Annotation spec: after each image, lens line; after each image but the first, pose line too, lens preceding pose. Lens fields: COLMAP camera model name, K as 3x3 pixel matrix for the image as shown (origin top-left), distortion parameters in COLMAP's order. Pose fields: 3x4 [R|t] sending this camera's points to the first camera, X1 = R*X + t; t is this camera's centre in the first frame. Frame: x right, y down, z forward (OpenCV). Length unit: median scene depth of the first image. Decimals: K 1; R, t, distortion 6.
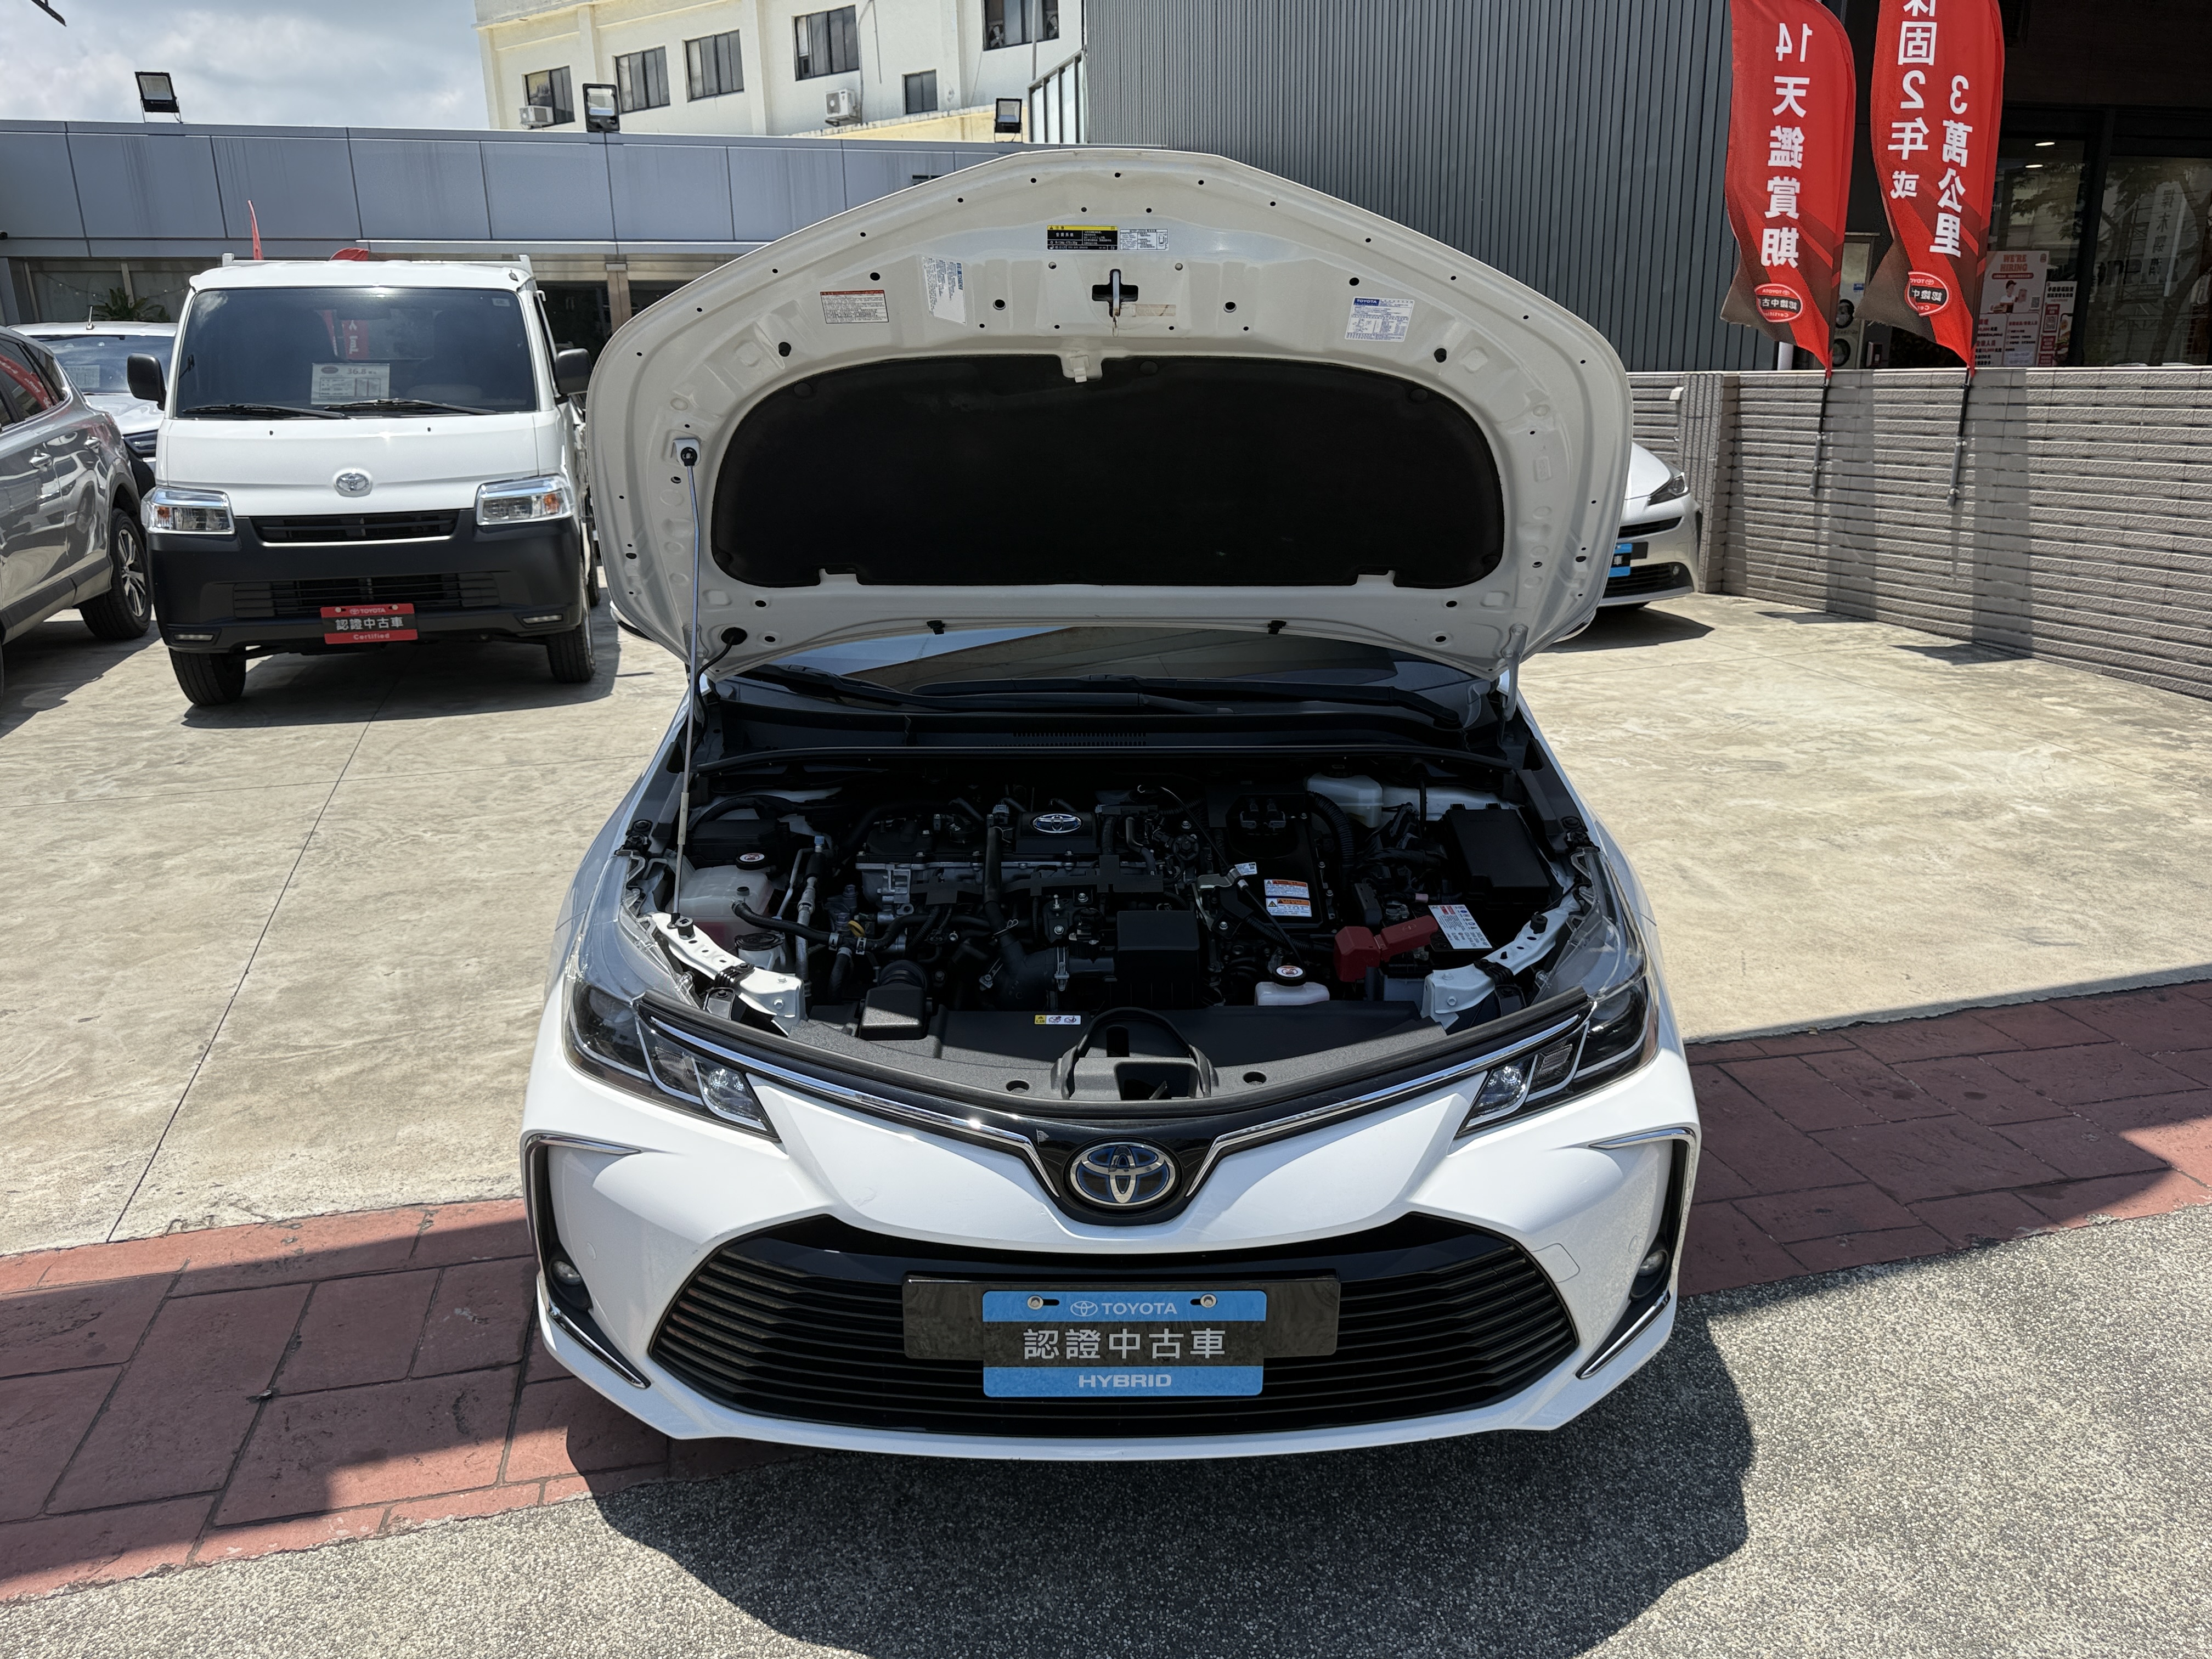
lens RADIAL K [[1572.7, 0, 1103.0], [0, 1572.7, 825.1], [0, 0, 1]] dist [0.013751, -0.020202]
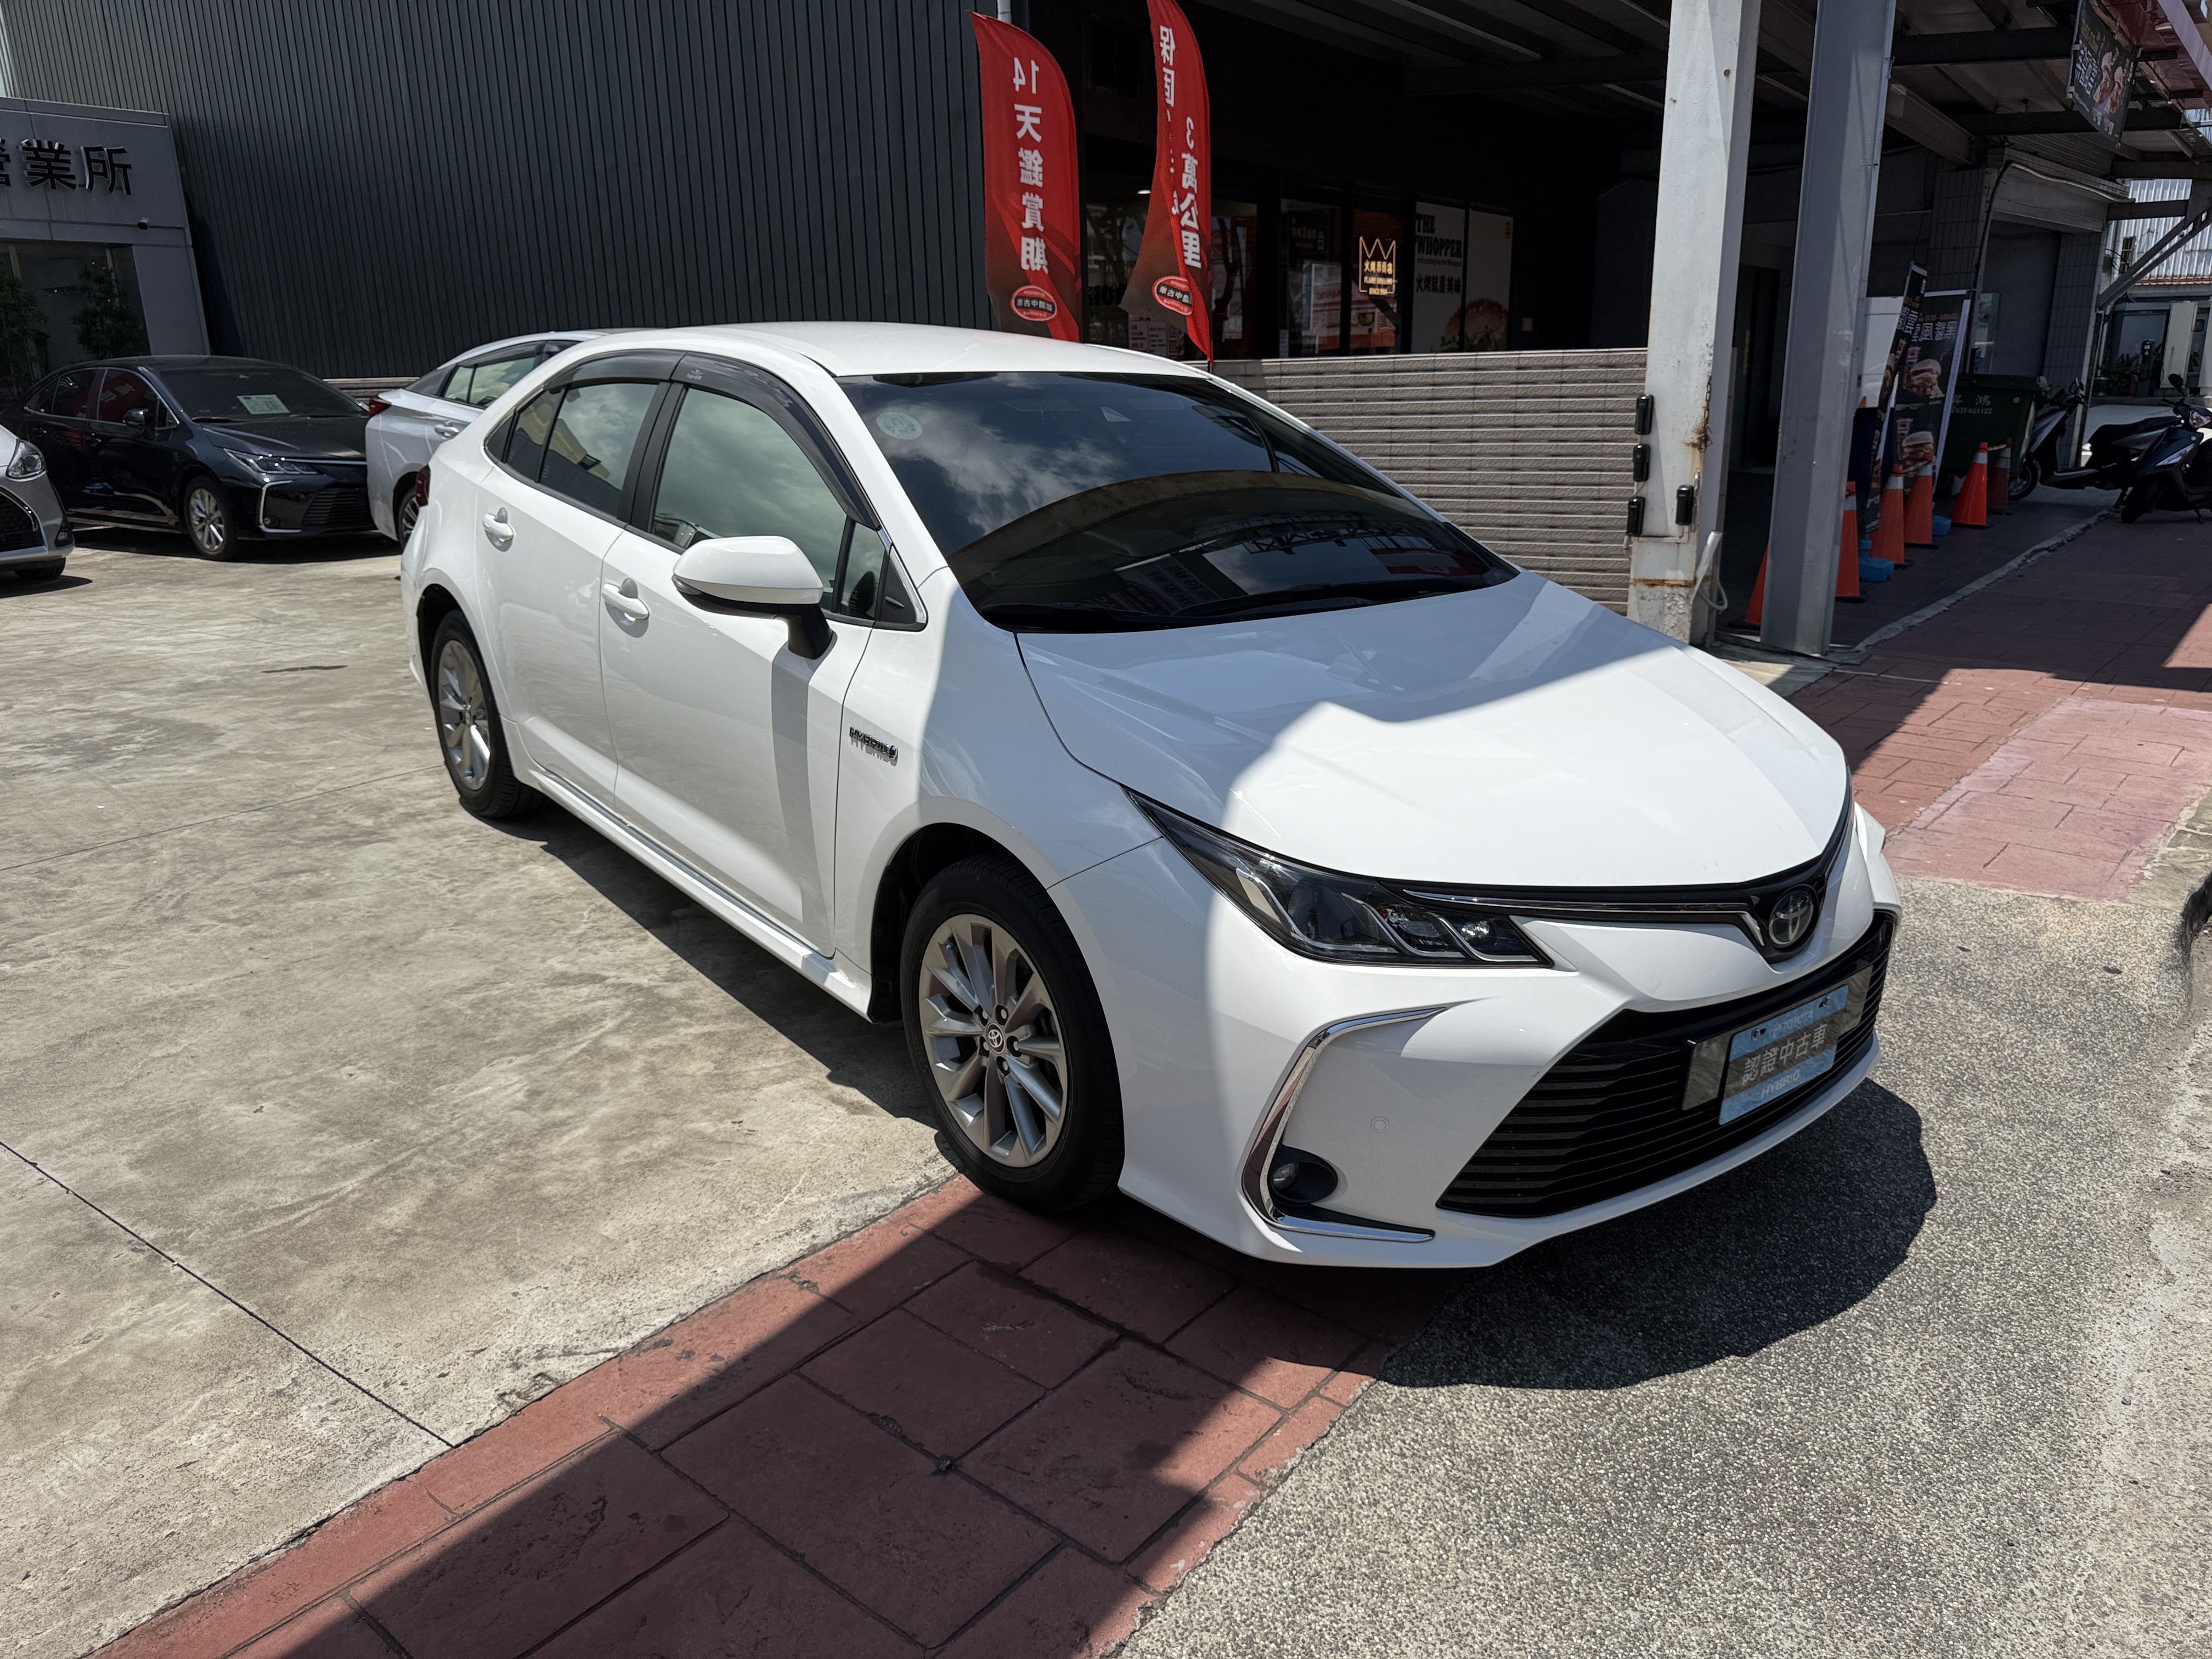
lens RADIAL K [[1572.7, 0, 1116.3], [0, 1572.7, 834.2], [0, 0, 1]] dist [0.013751, -0.020202]
pose [[0.789503, -0.171265, 0.589367, -0.436608], [0.174999, 0.983231, 0.051295, -0.001838], [-0.588270, 0.062642, 0.806235, 0.111677]]
